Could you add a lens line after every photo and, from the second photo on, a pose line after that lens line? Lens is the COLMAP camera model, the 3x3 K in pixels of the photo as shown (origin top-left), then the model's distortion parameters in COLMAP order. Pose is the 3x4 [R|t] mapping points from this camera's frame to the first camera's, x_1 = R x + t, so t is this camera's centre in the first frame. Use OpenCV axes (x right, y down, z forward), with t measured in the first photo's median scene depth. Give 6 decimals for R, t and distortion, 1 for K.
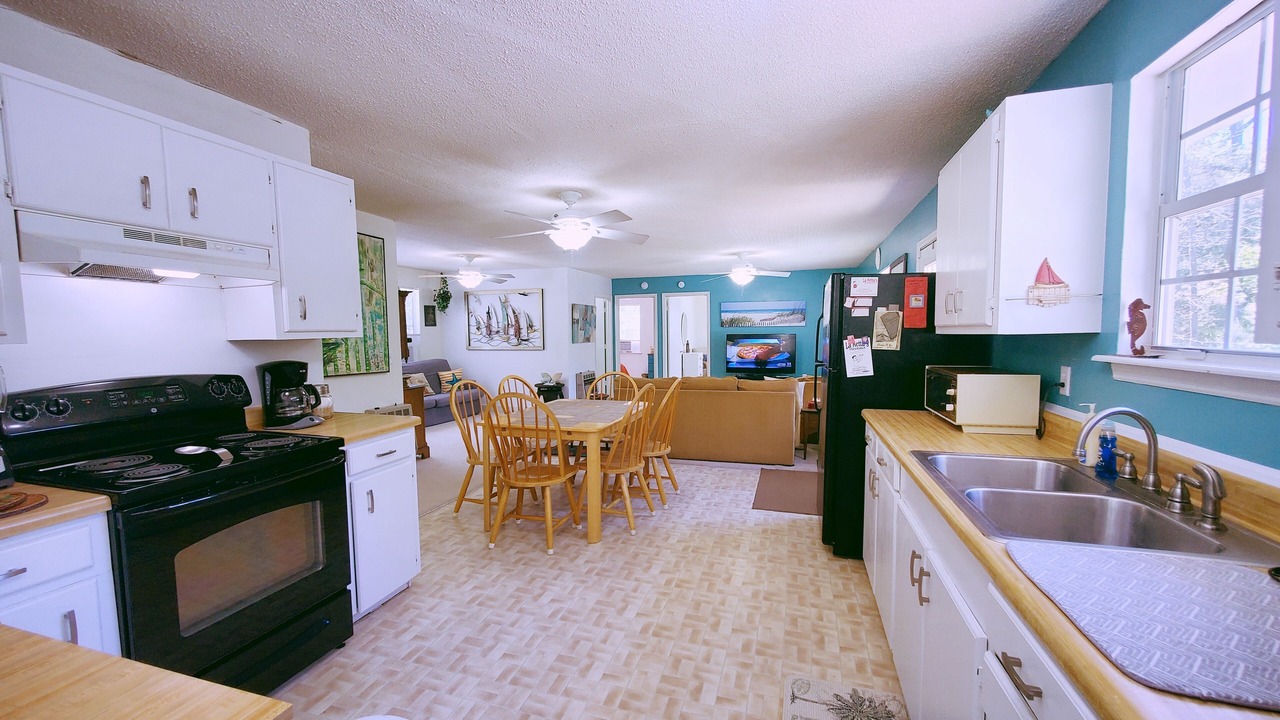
lens RADIAL K [[528.3, 0, 643.3], [0, 528.3, 379.4], [0, 0, 1]] dist [0.002629, -0.000445]
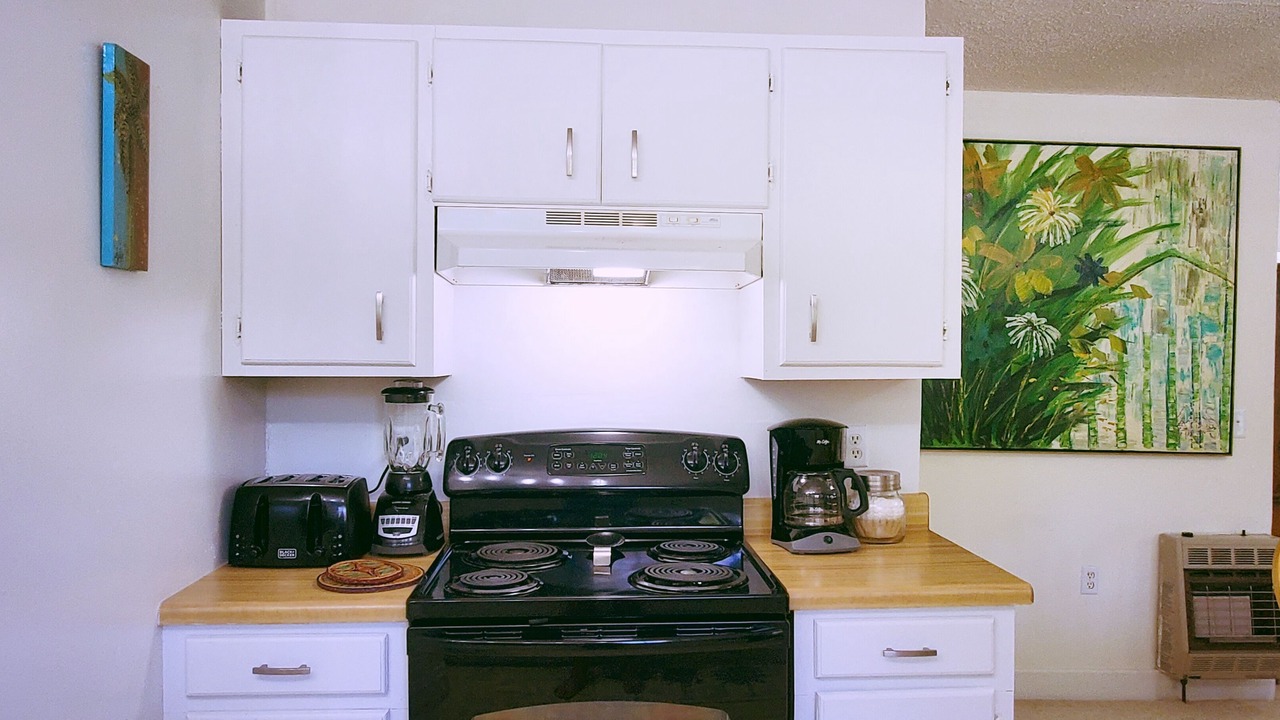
lens RADIAL K [[979.8, 0, 634.7], [0, 979.8, 364.8], [0, 0, 1]] dist [-0.007204, 0.021620]
pose [[0.348560, 0.023218, -0.936999, 0.168567], [-0.093432, 0.995575, -0.010087, -0.061167], [0.932618, 0.091061, 0.349187, 0.481879]]
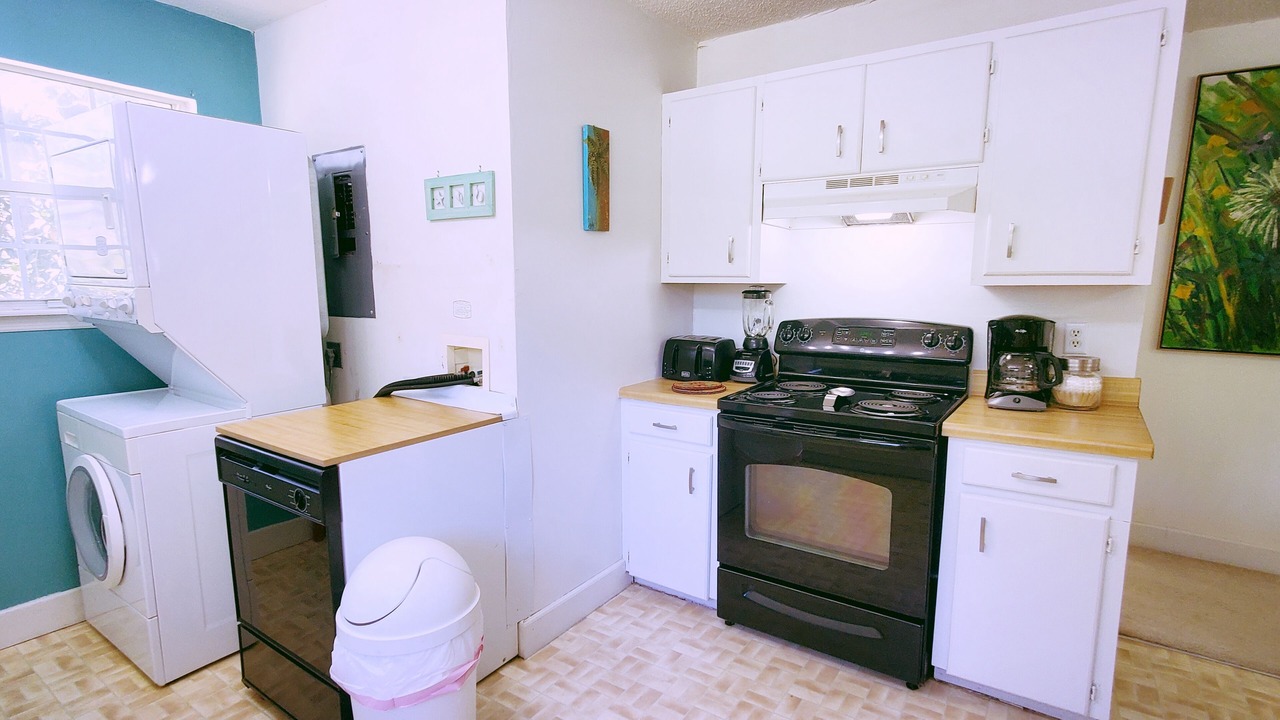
lens RADIAL K [[642.2, 0, 616.7], [0, 642.2, 373.3], [0, 0, 1]] dist [0.006863, -0.001979]
pose [[-0.328653, 0.147224, -0.932905, 0.333963], [-0.082243, 0.979562, 0.183561, -0.071286], [0.940863, 0.137053, -0.309828, 0.744894]]
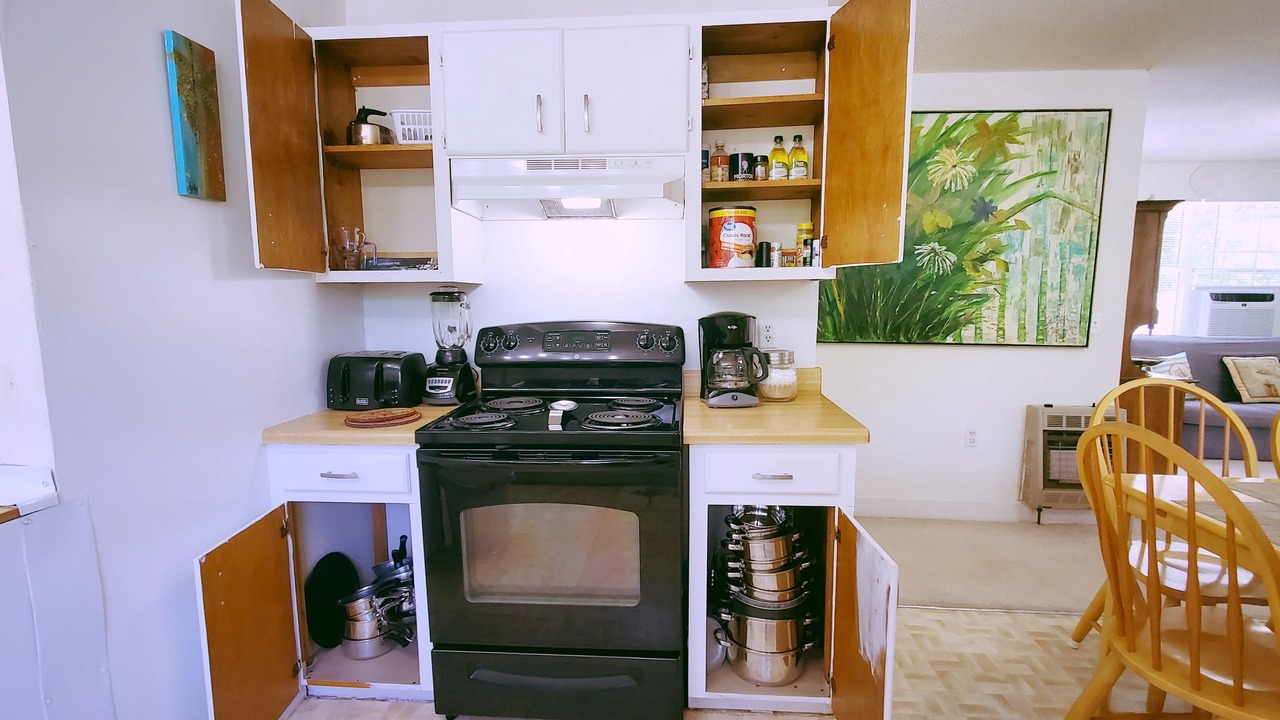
lens RADIAL K [[623.7, 0, 639.4], [0, 623.7, 373.6], [0, 0, 1]] dist [0.002031, -0.001340]
pose [[0.221594, 0.127506, -0.966767, 0.127882], [-0.086264, 0.990091, 0.110810, -0.034441], [0.971316, 0.058843, 0.230398, 0.675918]]
